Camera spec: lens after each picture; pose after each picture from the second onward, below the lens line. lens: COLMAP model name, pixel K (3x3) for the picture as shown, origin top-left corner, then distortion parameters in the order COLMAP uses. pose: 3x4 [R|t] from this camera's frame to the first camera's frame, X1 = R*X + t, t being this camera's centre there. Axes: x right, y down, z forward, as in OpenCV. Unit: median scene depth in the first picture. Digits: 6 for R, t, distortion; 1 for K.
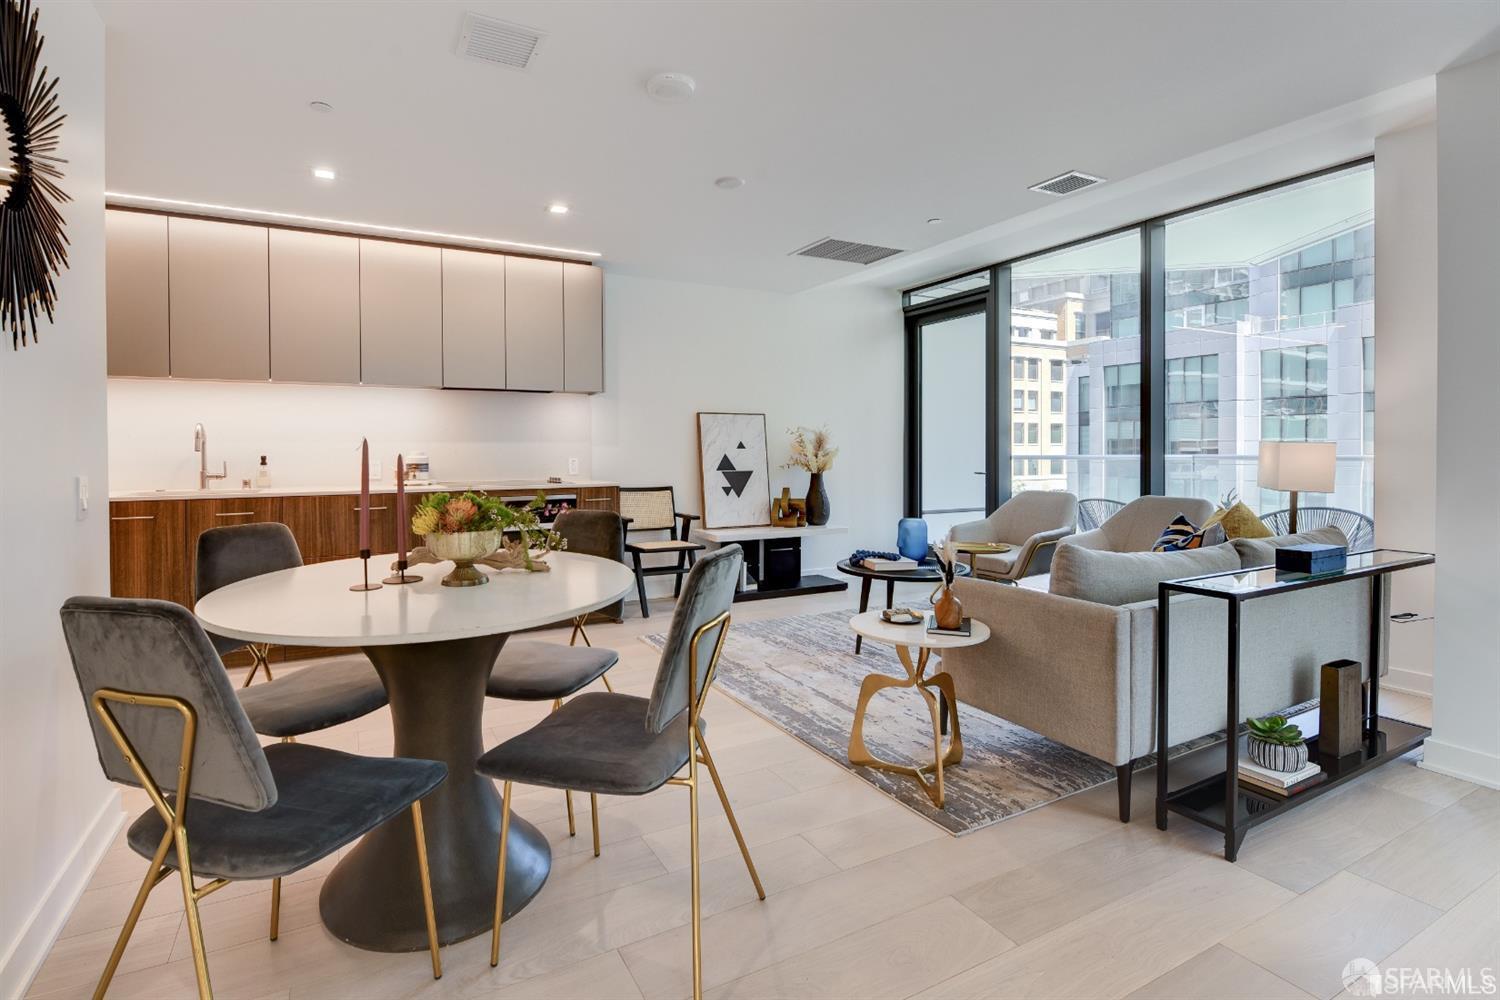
lens RADIAL K [[702.7, 0, 693.0], [0, 702.7, 457.2], [0, 0, 1]] dist [0.001620, -0.000389]
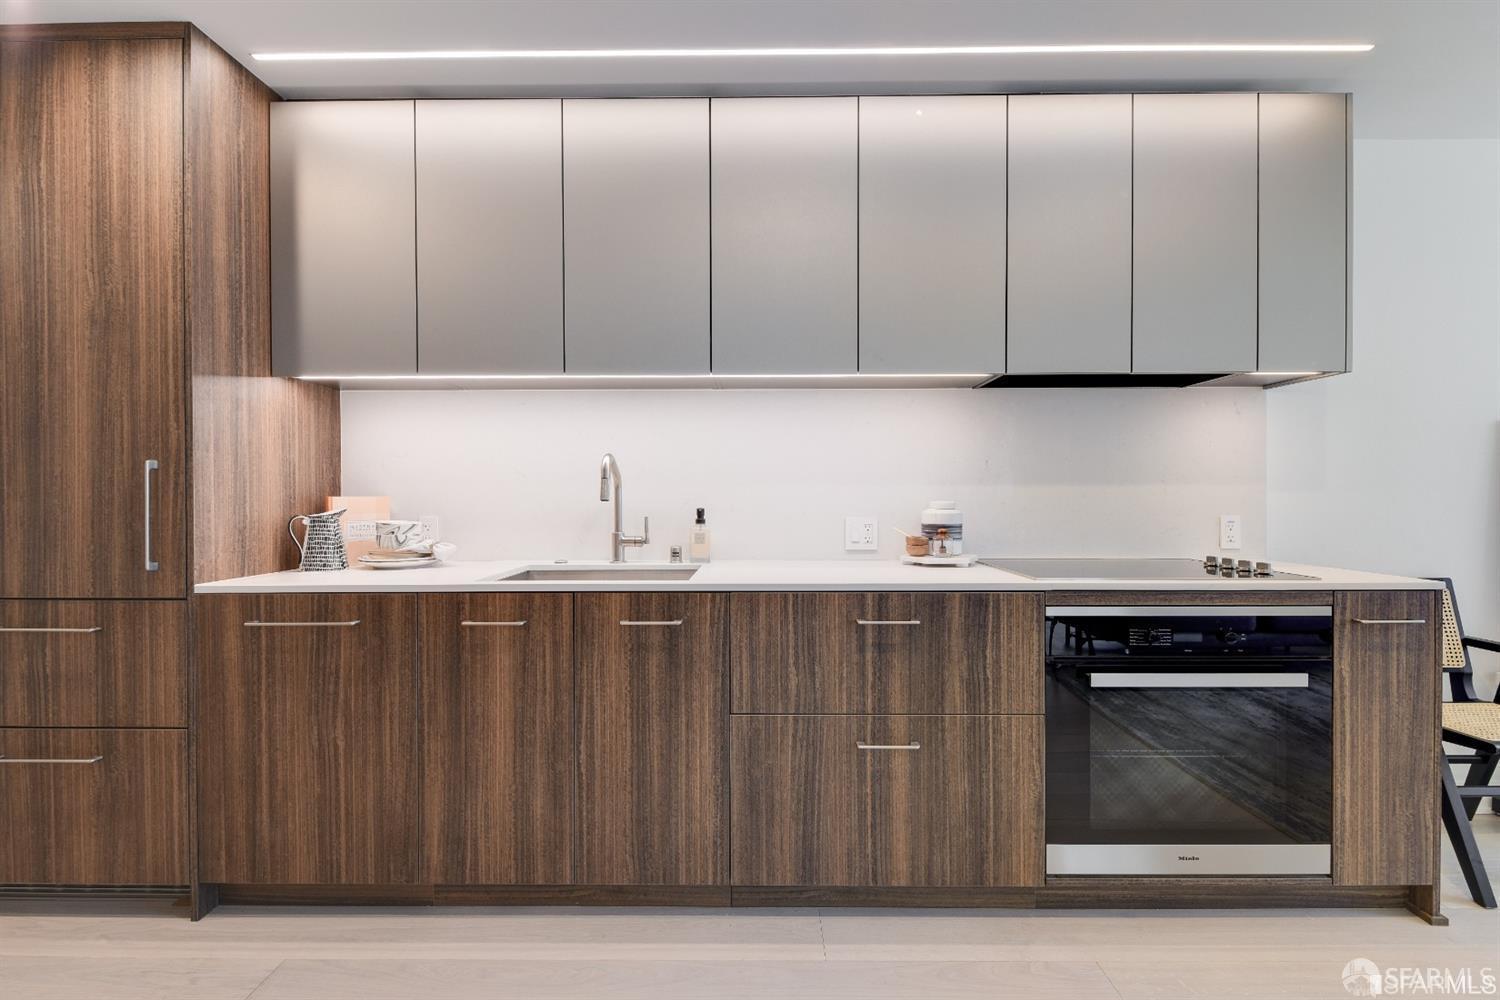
lens RADIAL K [[638.6, 0, 755.4], [0, 638.6, 502.5], [0, 0, 1]] dist [0.012559, -0.007530]
pose [[0.891284, 0.007287, -0.453387, -0.248488], [-0.006728, 0.999973, 0.002846, -0.006806], [0.453395, 0.000514, 0.891309, 0.413404]]
